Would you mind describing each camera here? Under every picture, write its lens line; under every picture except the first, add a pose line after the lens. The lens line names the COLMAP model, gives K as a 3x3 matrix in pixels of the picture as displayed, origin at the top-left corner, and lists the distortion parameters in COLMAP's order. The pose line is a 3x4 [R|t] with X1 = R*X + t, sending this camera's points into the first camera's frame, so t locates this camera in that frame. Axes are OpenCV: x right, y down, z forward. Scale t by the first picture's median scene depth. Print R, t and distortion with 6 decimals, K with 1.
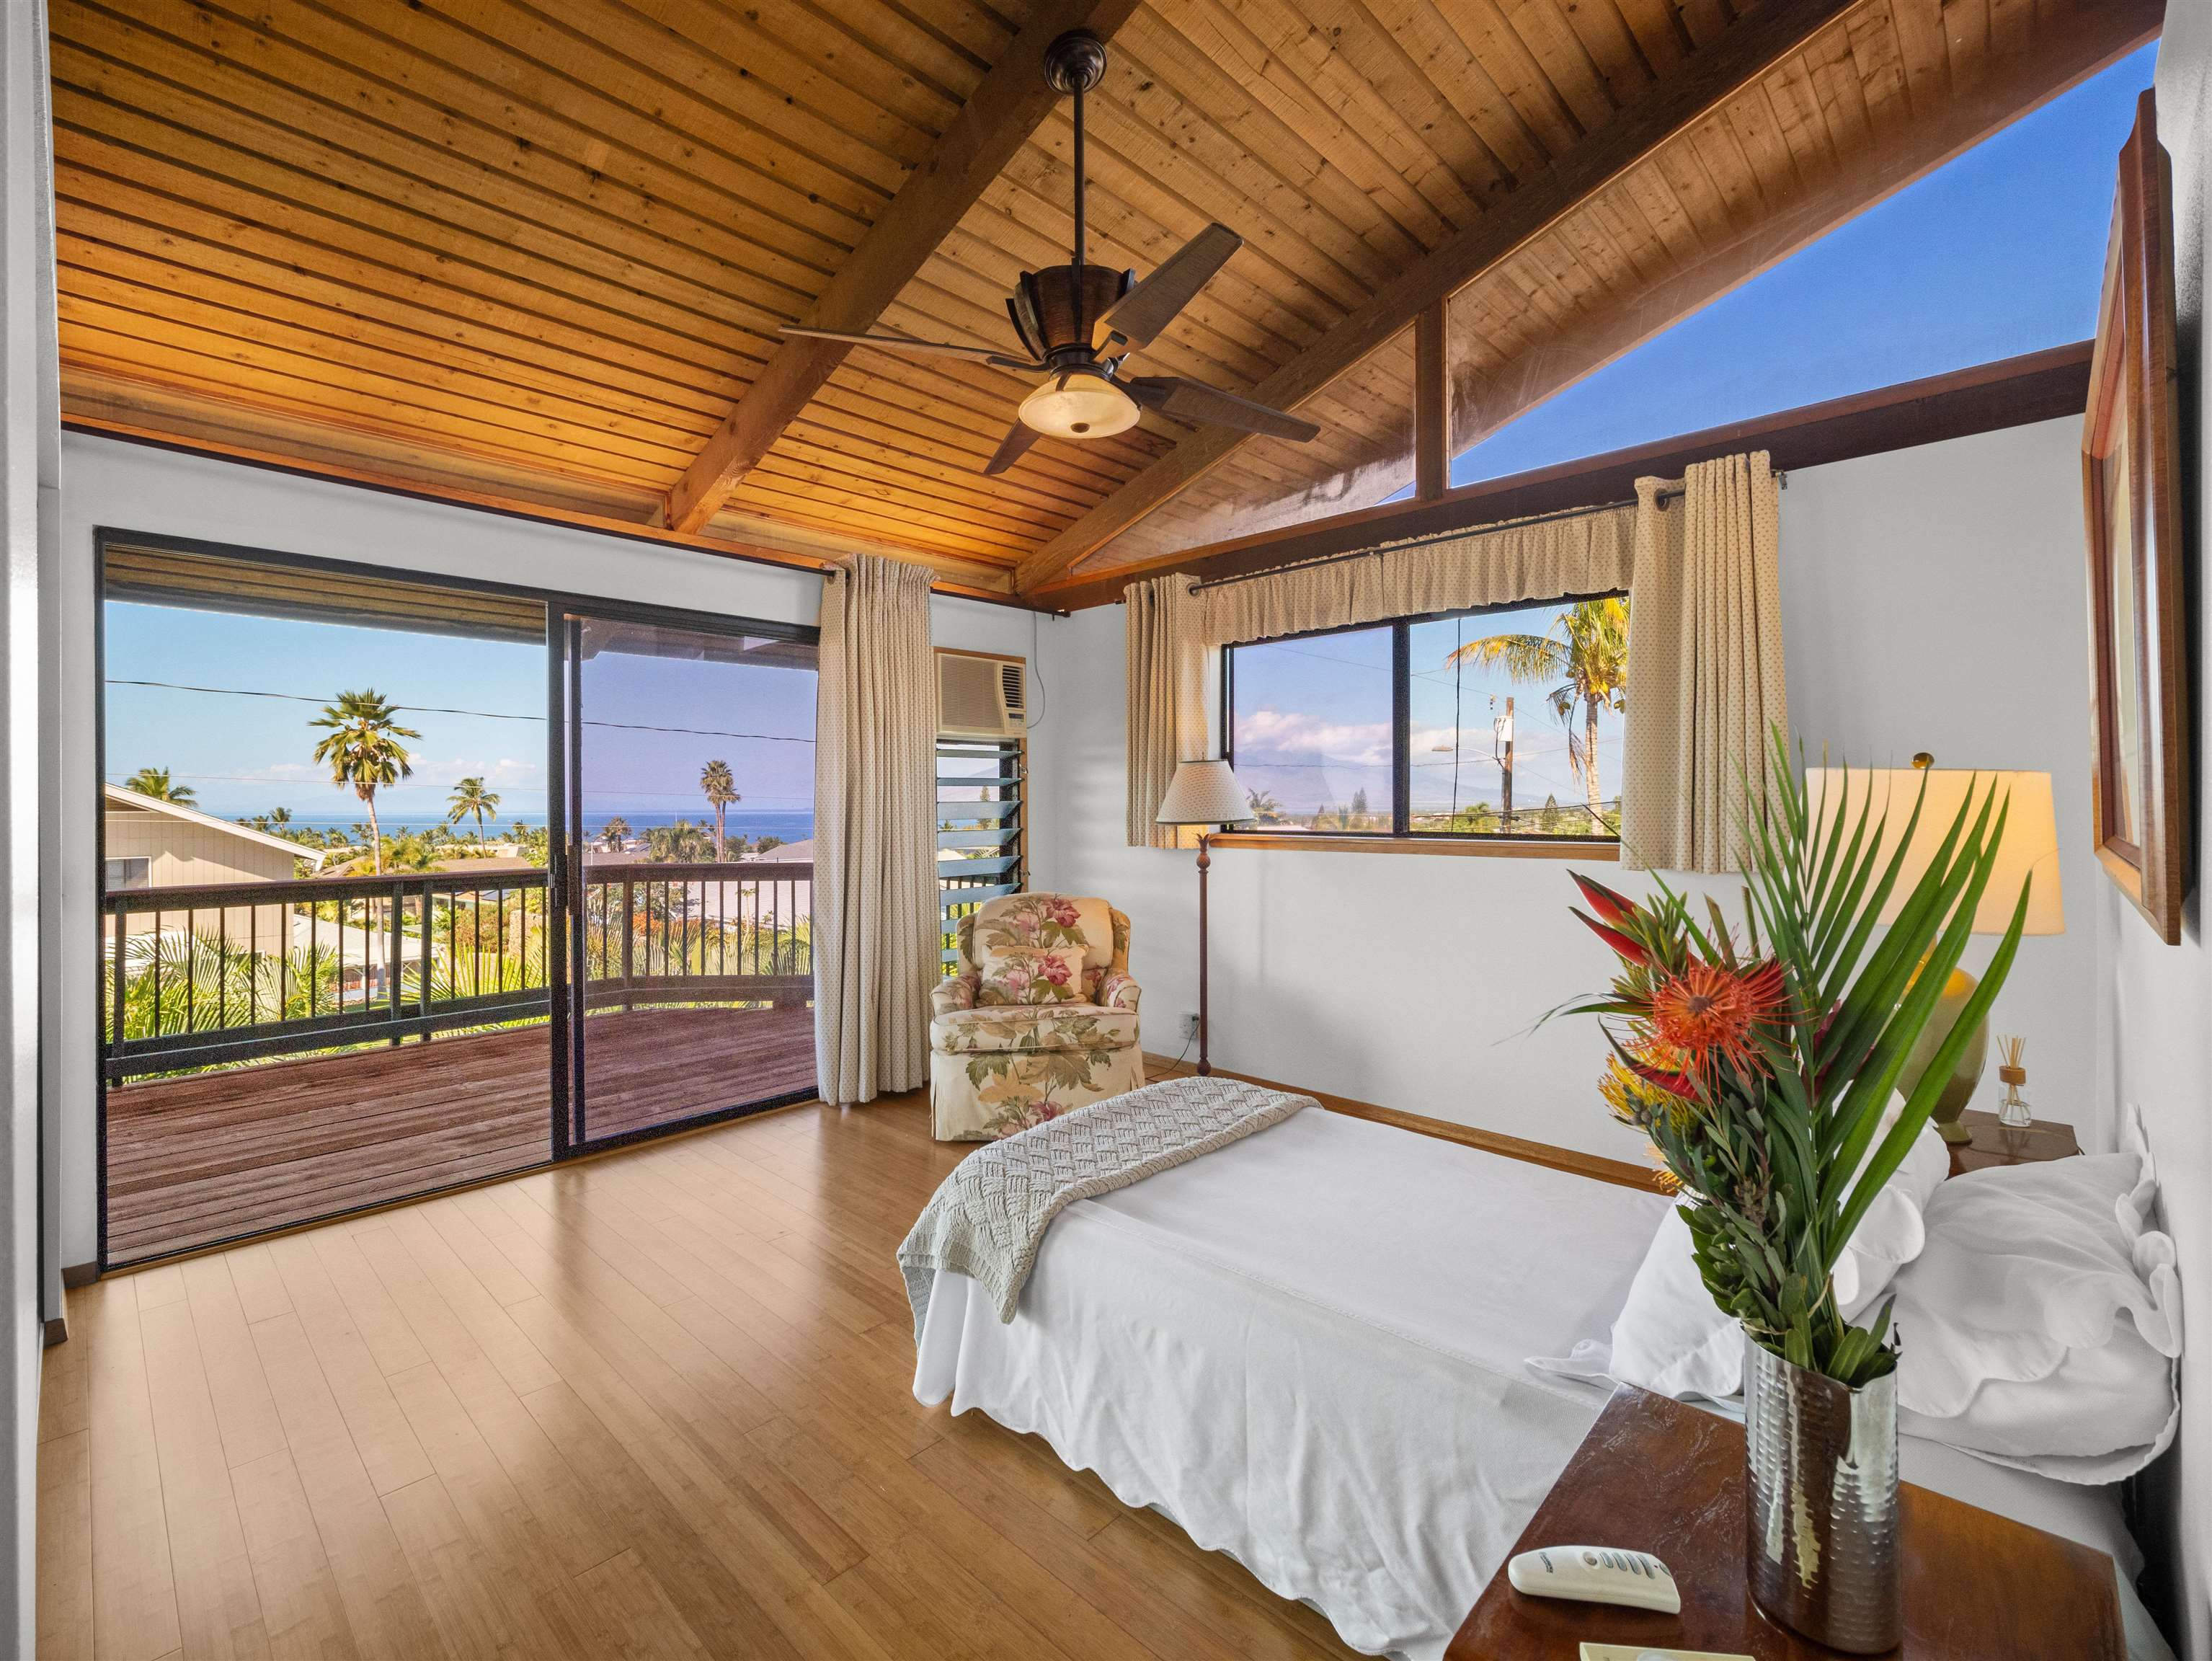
lens RADIAL K [[989.4, 0, 1096.9], [0, 989.4, 810.0], [0, 0, 1]] dist [-0.000189, -0.000051]
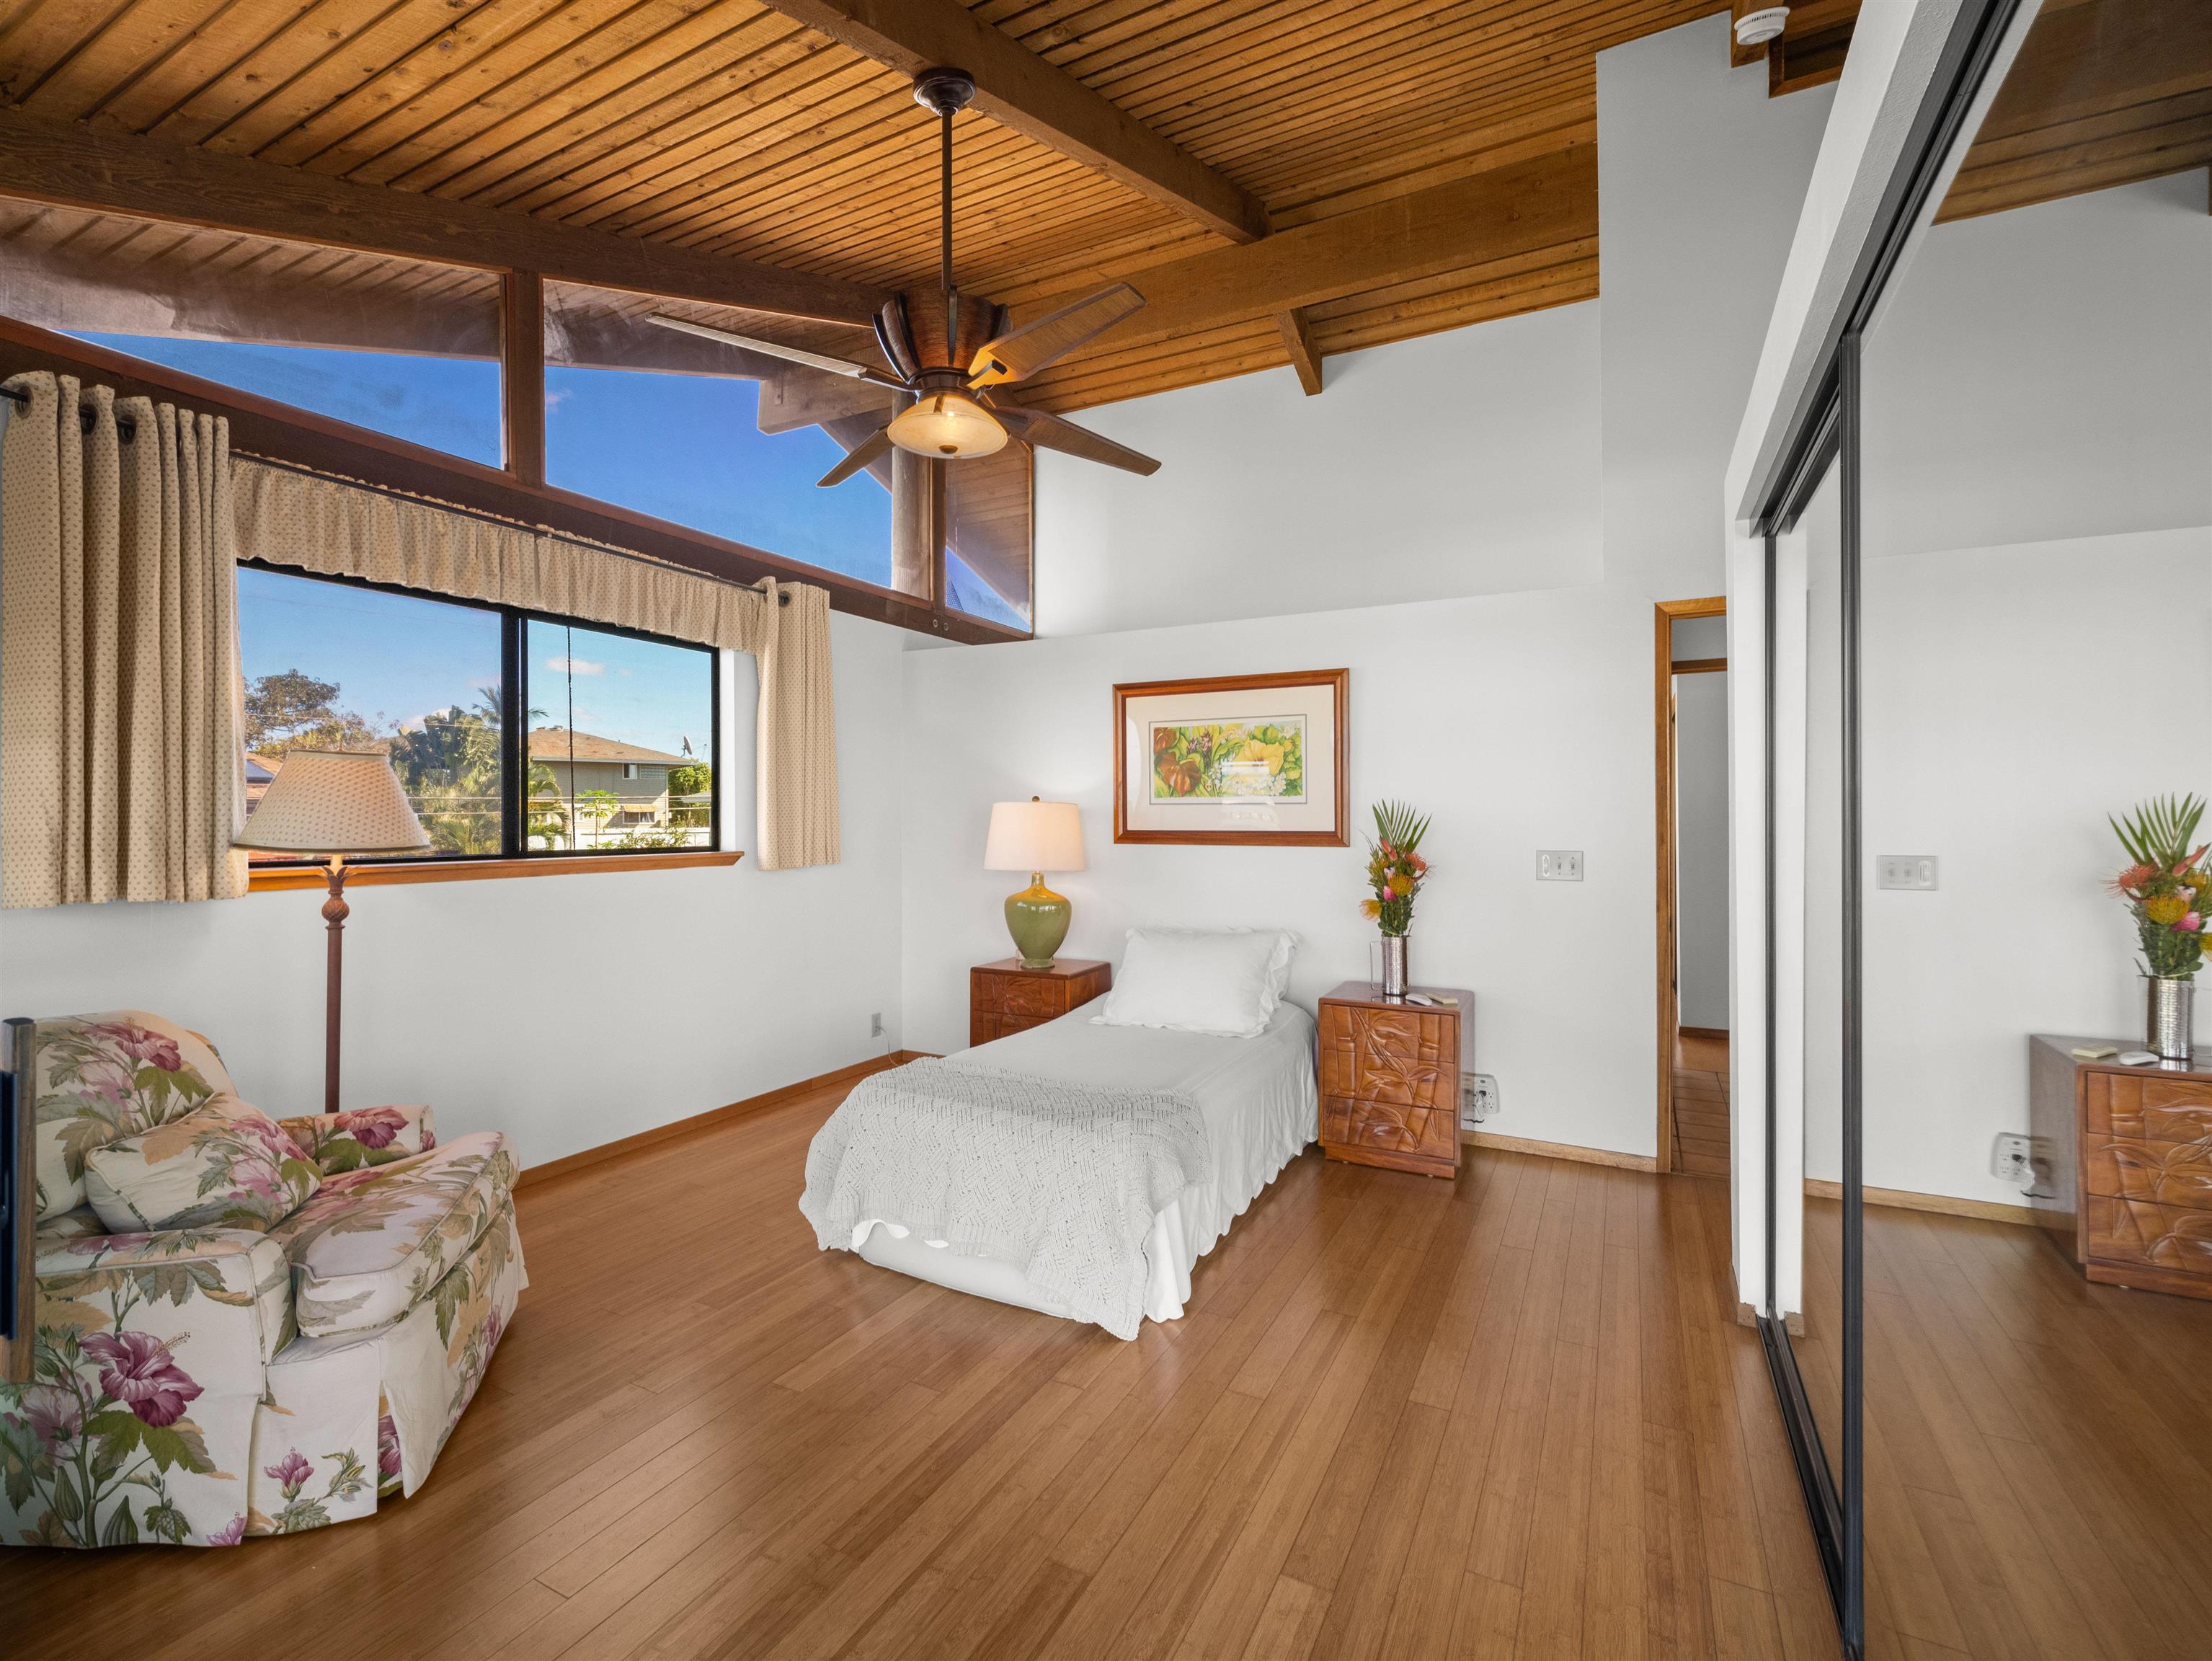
lens RADIAL K [[989.4, 0, 1096.9], [0, 989.4, 810.0], [0, 0, 1]] dist [-0.000189, -0.000051]
pose [[-0.273066, 0.009106, 0.961952, -0.934935], [0.003091, 0.999958, -0.008589, -0.008242], [-0.961990, 0.000628, -0.273083, 1.030042]]
